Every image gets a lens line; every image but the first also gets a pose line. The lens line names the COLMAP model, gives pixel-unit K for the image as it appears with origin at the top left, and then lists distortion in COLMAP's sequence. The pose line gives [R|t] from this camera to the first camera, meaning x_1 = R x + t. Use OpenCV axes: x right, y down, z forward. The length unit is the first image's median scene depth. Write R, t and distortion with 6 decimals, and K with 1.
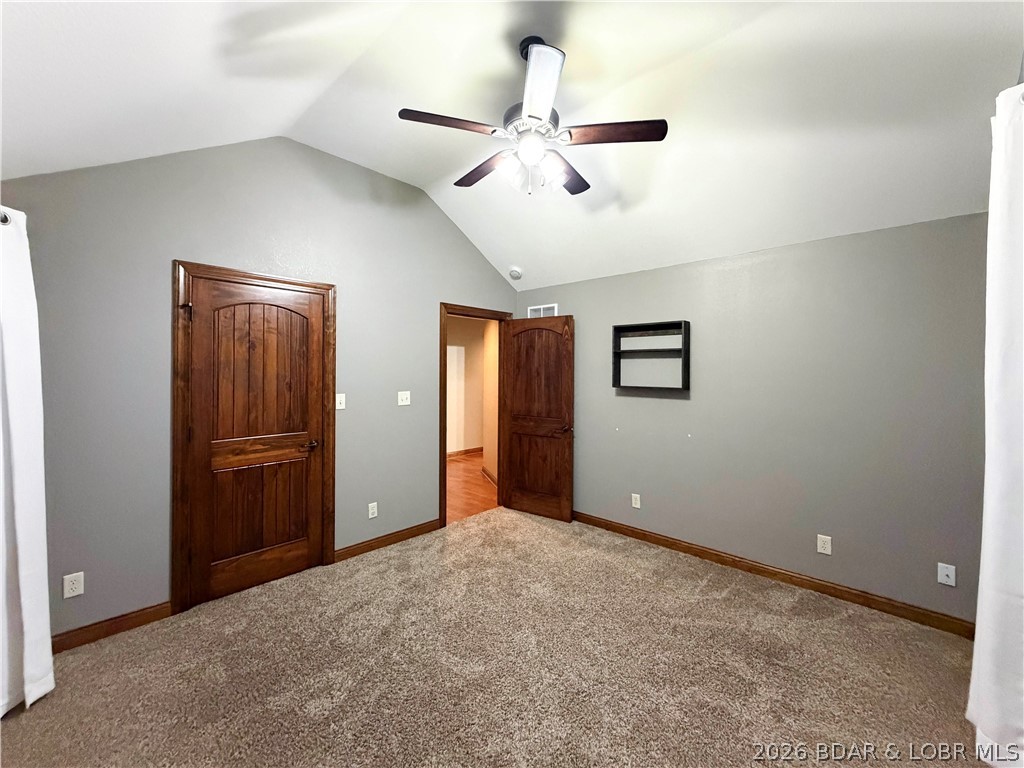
lens RADIAL K [[410.4, 0, 508.4], [0, 410.4, 385.4], [0, 0, 1]] dist [-0.000649, -0.000223]
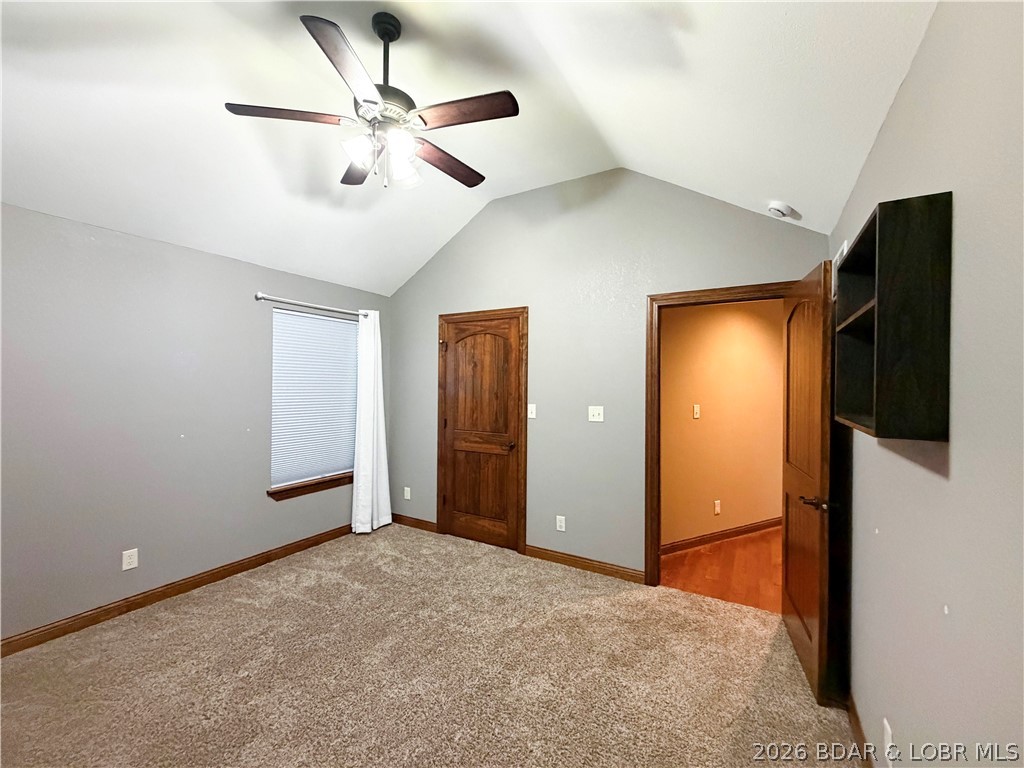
lens RADIAL K [[423.4, 0, 511.2], [0, 423.4, 401.3], [0, 0, 1]] dist [0.001085, 0.000089]
pose [[0.226710, 0.033712, -0.973379, 0.694613], [-0.037542, 0.998961, 0.025854, -0.014516], [0.973239, 0.030681, 0.227740, 0.704507]]
